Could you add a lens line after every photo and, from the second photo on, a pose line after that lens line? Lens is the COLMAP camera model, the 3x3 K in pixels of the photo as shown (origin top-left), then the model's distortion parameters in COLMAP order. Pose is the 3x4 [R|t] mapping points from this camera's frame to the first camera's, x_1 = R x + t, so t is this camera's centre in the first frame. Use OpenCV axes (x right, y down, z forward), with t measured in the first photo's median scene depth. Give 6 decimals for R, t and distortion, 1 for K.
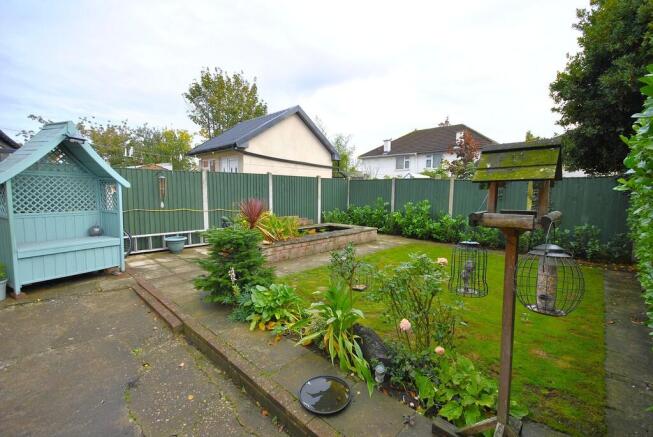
lens RADIAL K [[289.2, 0, 332.0], [0, 289.2, 221.0], [0, 0, 1]] dist [0.001996, -0.010429]
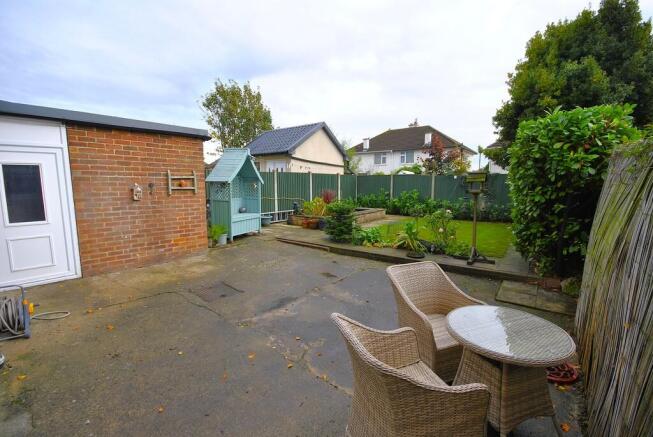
lens RADIAL K [[289.2, 0, 332.0], [0, 289.2, 221.0], [0, 0, 1]] dist [0.001996, -0.010429]
pose [[0.992845, -0.030396, 0.115477, -0.243624], [0.027525, 0.999273, 0.026372, 0.033849], [-0.116194, -0.023005, 0.992960, -0.366282]]
